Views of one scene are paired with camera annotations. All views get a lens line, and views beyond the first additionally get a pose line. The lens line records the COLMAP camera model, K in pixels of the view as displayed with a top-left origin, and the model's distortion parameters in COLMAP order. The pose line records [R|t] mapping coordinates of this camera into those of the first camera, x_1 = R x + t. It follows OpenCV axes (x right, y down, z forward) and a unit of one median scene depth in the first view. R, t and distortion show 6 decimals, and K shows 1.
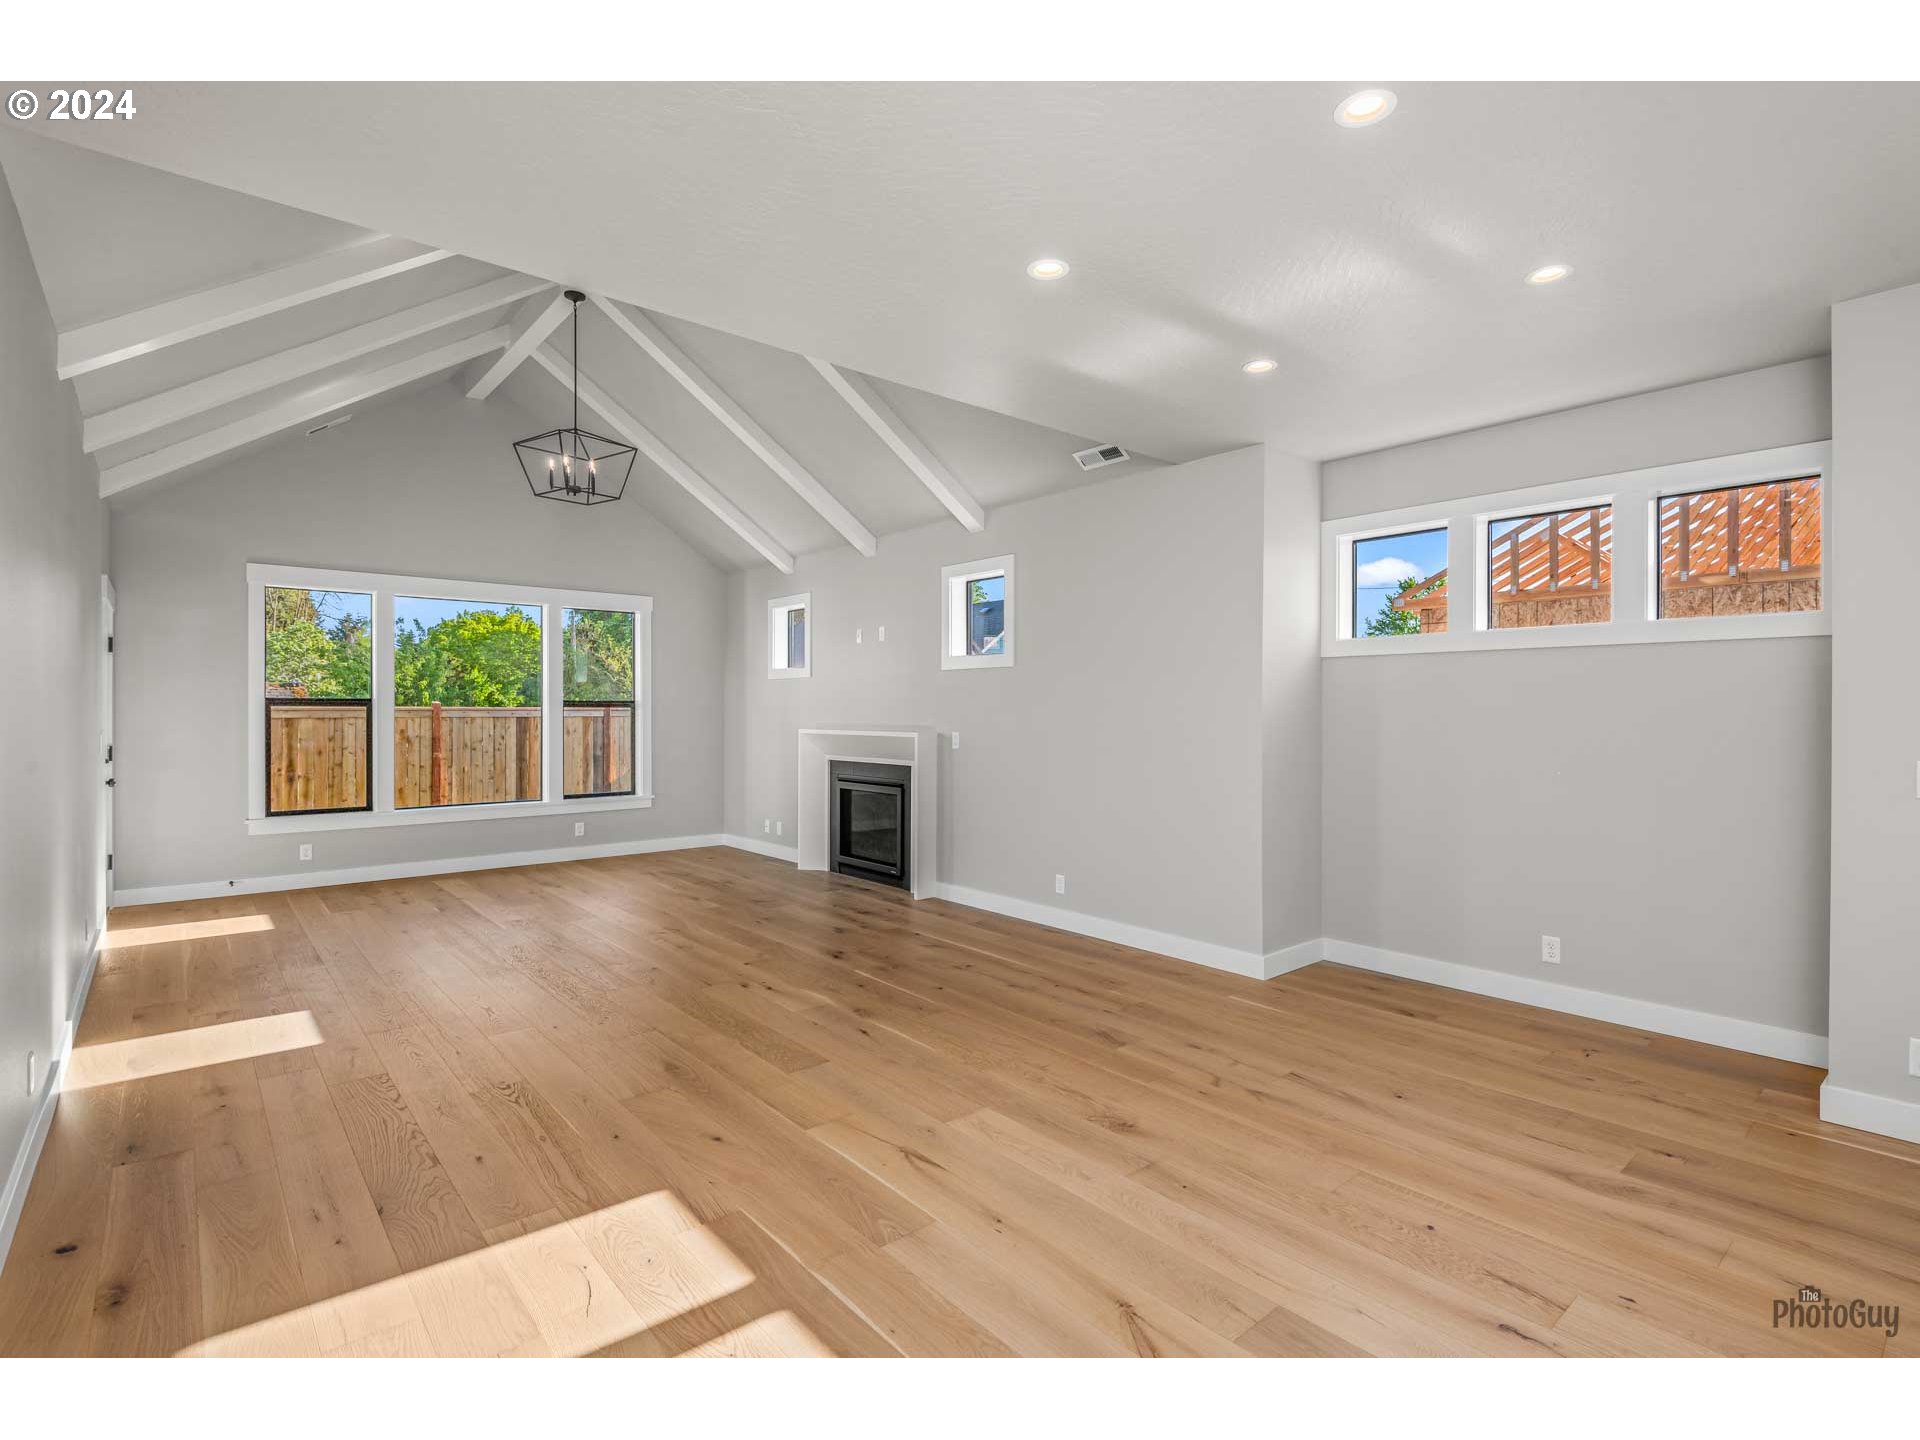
lens RADIAL K [[907.1, 0, 964.0], [0, 907.1, 713.5], [0, 0, 1]] dist [0.024758, -0.021909]
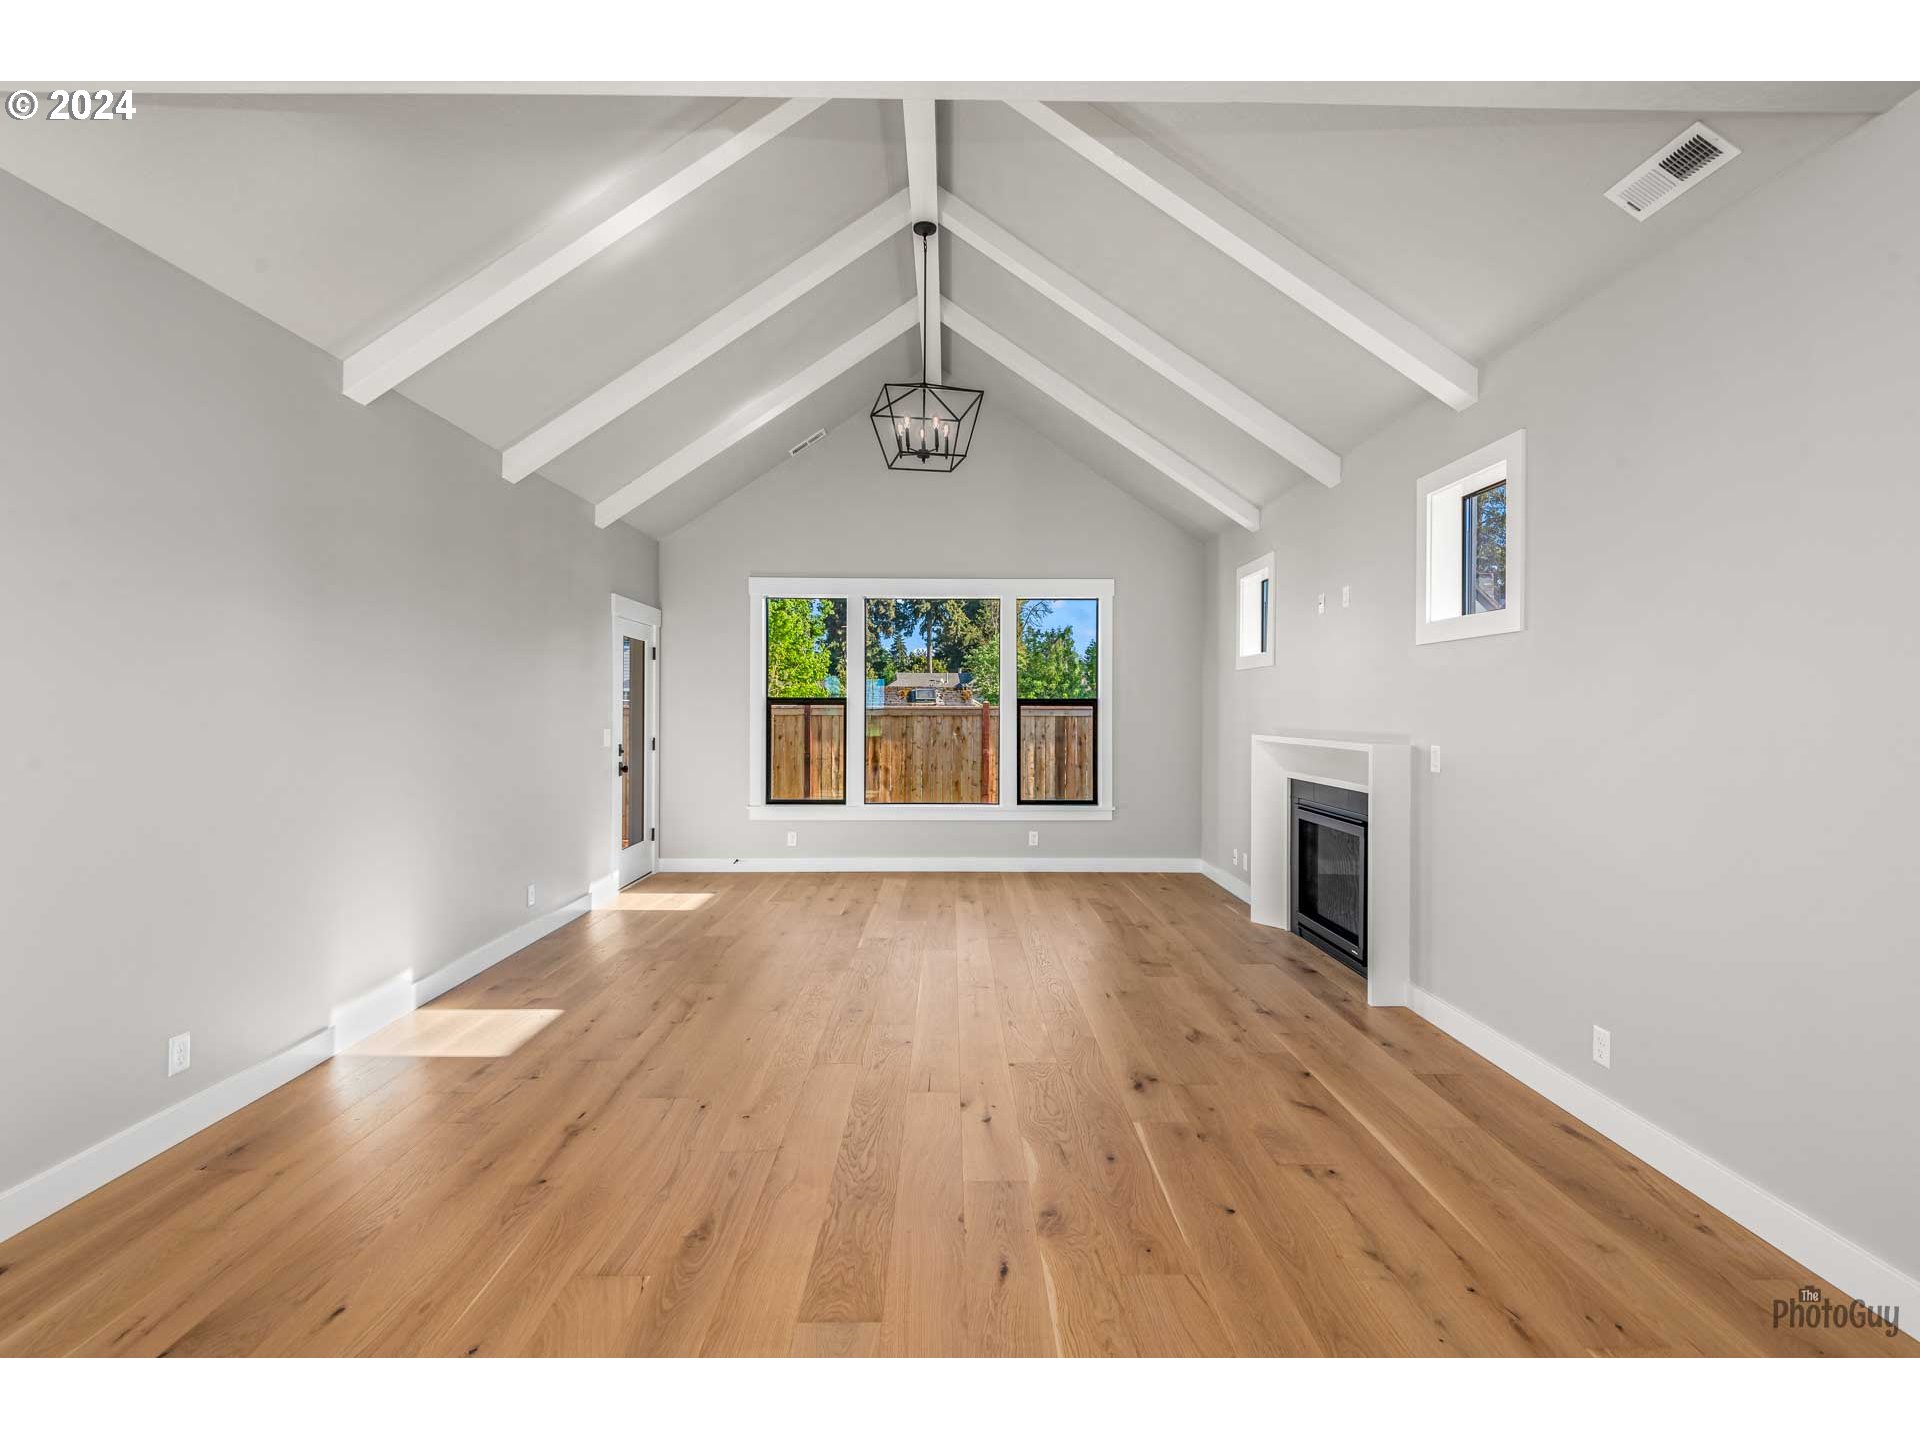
lens RADIAL K [[907.1, 0, 964.0], [0, 907.1, 713.5], [0, 0, 1]] dist [0.024758, -0.021909]
pose [[0.766630, 0.004788, -0.642071, 0.132064], [-0.004938, 0.999987, 0.001561, -0.000378], [0.642070, 0.001974, 0.766643, 0.302920]]
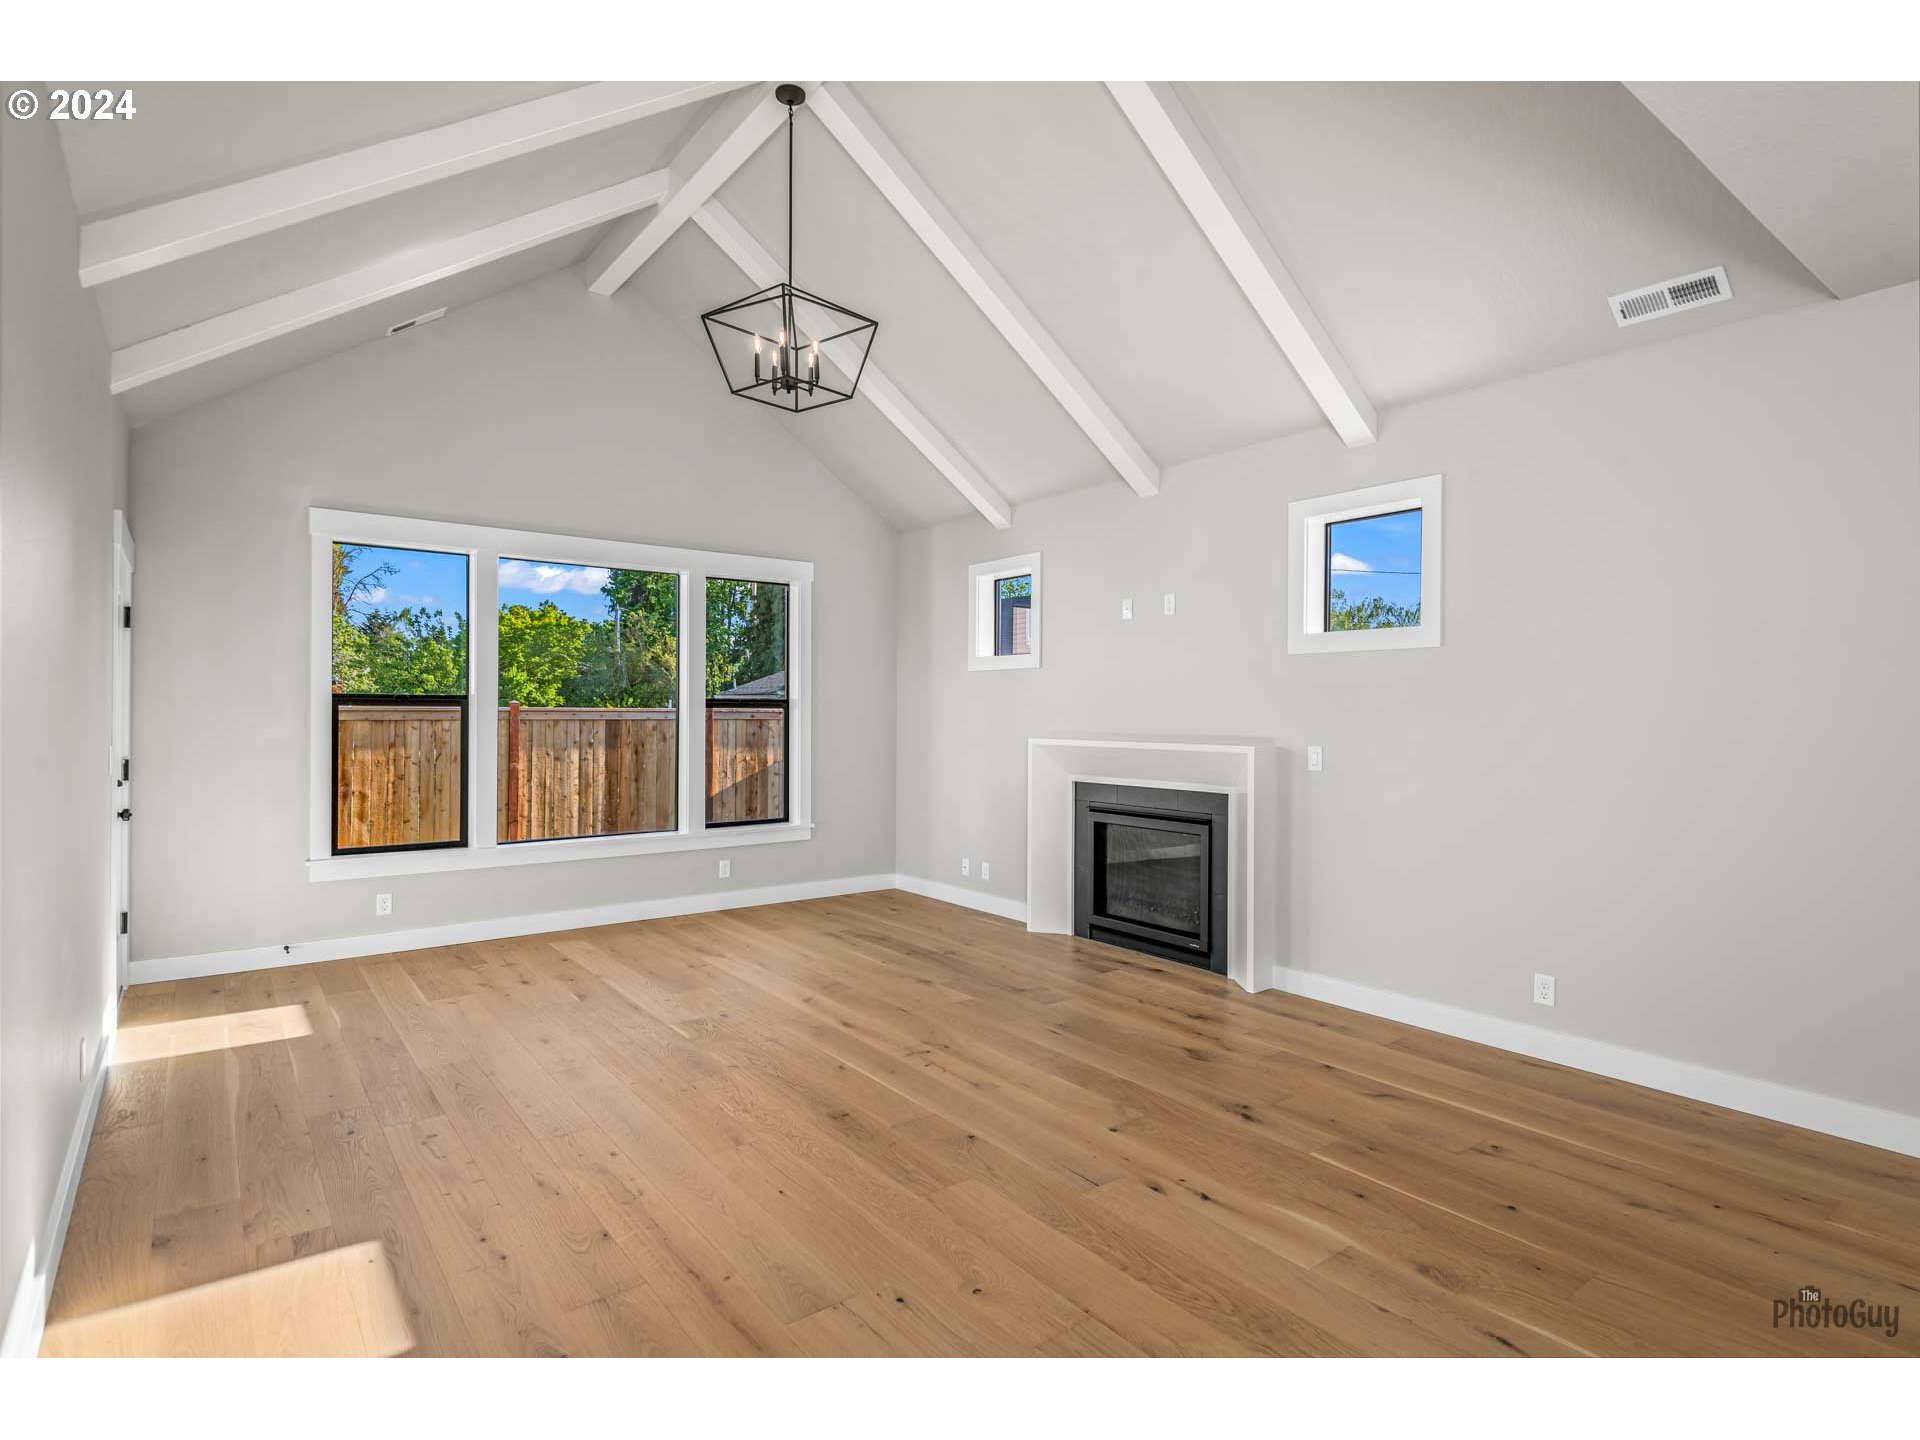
lens RADIAL K [[980.6, 0, 959.2], [0, 980.6, 711.2], [0, 0, 1]] dist [0.032830, -0.021897]
pose [[0.998231, 0.003009, -0.059386, -0.214182], [-0.003294, 0.999984, -0.004702, -0.001054], [0.059371, 0.004890, 0.998224, 0.234944]]
